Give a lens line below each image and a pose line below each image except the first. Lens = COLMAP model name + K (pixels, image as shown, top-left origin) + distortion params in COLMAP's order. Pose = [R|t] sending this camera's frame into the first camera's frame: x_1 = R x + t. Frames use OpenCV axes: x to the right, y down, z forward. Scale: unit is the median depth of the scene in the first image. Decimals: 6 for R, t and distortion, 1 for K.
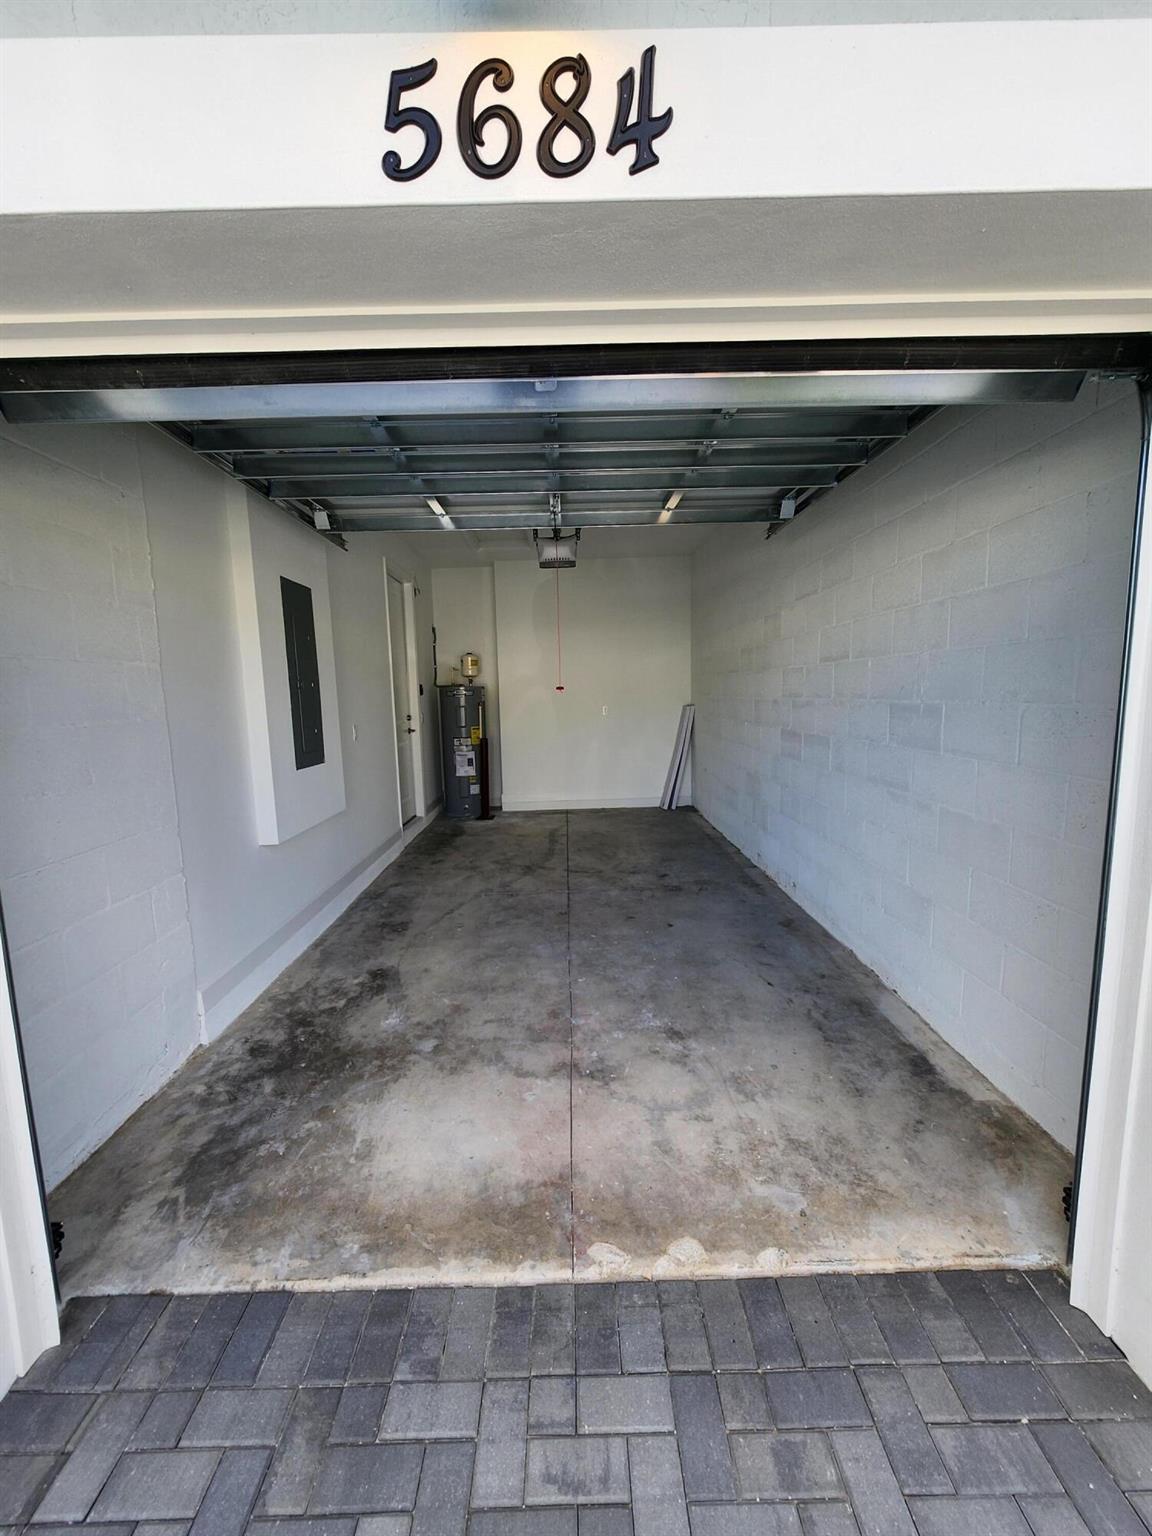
lens RADIAL K [[609.1, 0, 570.0], [0, 609.1, 768.0], [0, 0, 1]] dist [-0.003490, 0.001173]
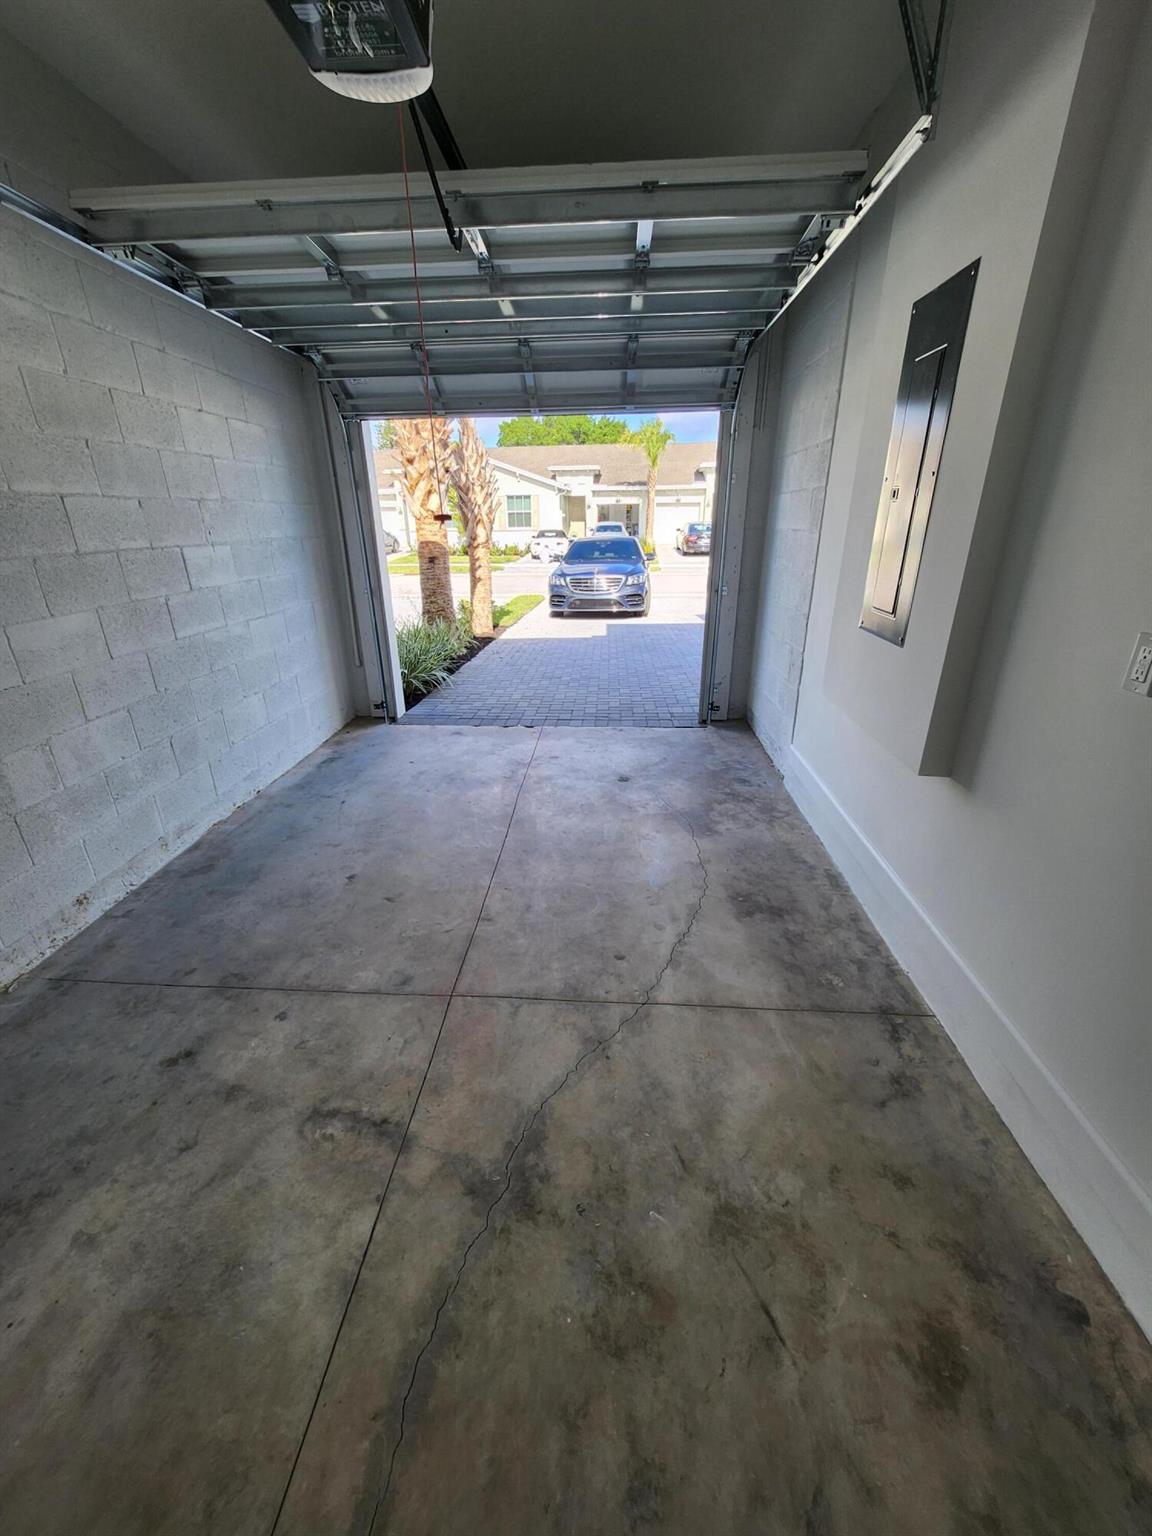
lens RADIAL K [[609.1, 0, 561.6], [0, 609.1, 767.3], [0, 0, 1]] dist [-0.003490, 0.001173]
pose [[-0.995824, 0.003675, 0.091217, -0.161317], [0.047965, 0.871227, 0.488531, -0.209818], [-0.077676, 0.490866, -0.867765, 1.665948]]
